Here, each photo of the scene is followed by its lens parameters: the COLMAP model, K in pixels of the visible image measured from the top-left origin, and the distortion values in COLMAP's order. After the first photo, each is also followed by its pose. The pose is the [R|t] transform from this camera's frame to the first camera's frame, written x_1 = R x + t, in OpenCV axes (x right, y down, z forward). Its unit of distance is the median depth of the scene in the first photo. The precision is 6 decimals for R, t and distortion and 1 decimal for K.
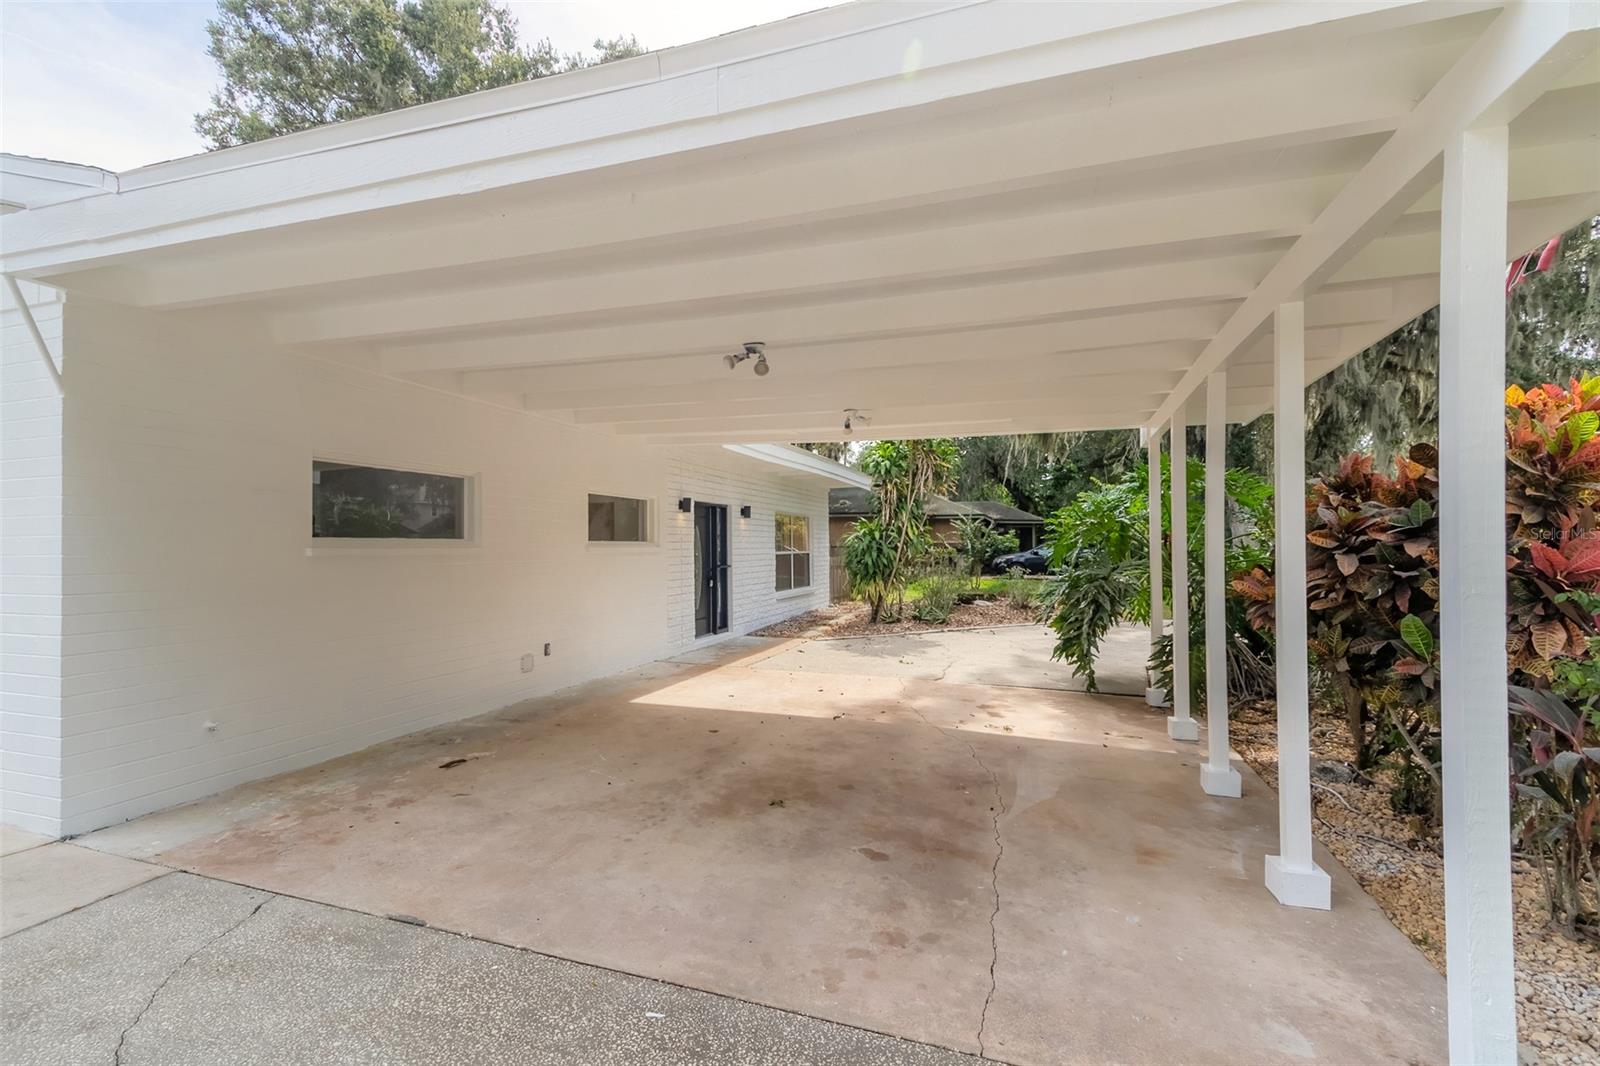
lens RADIAL K [[752.9, 0, 791.7], [0, 752.9, 538.4], [0, 0, 1]] dist [0.000375, -0.000967]
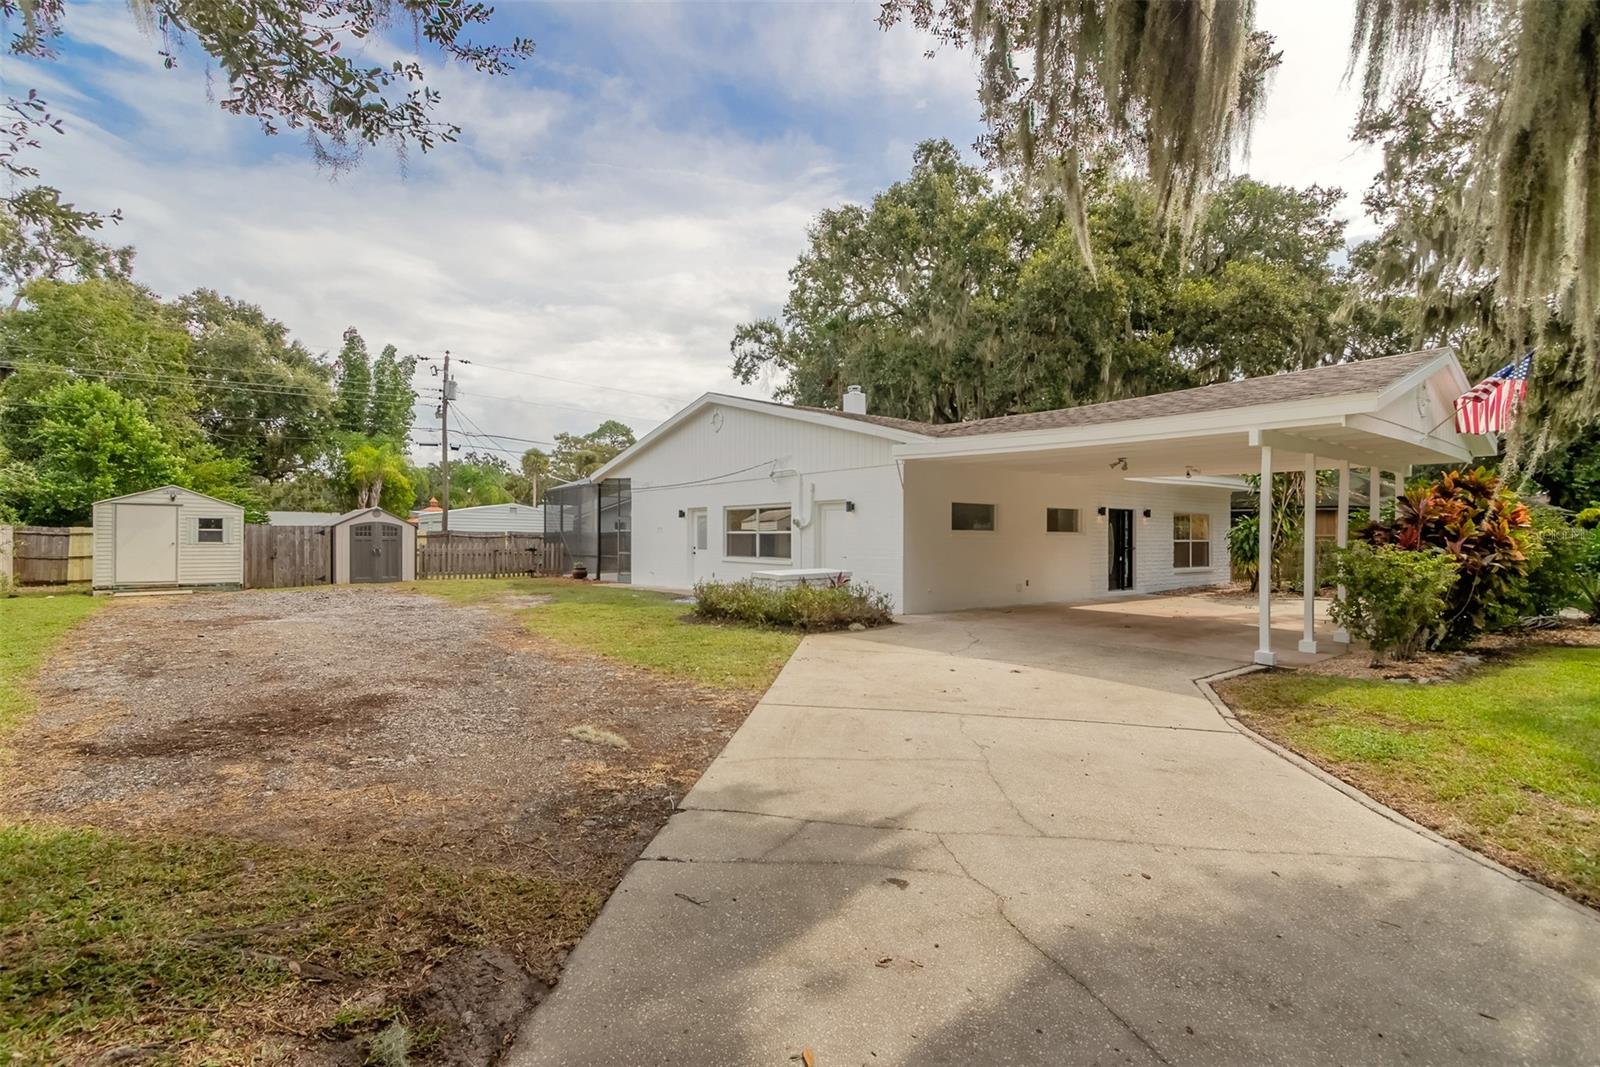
lens RADIAL K [[752.9, 0, 785.3], [0, 752.9, 540.2], [0, 0, 1]] dist [0.000375, -0.000967]
pose [[0.847182, 0.008709, -0.531232, 0.141860], [-0.001347, 0.999898, 0.014244, -0.001346], [0.531301, -0.011351, 0.847107, -0.750054]]
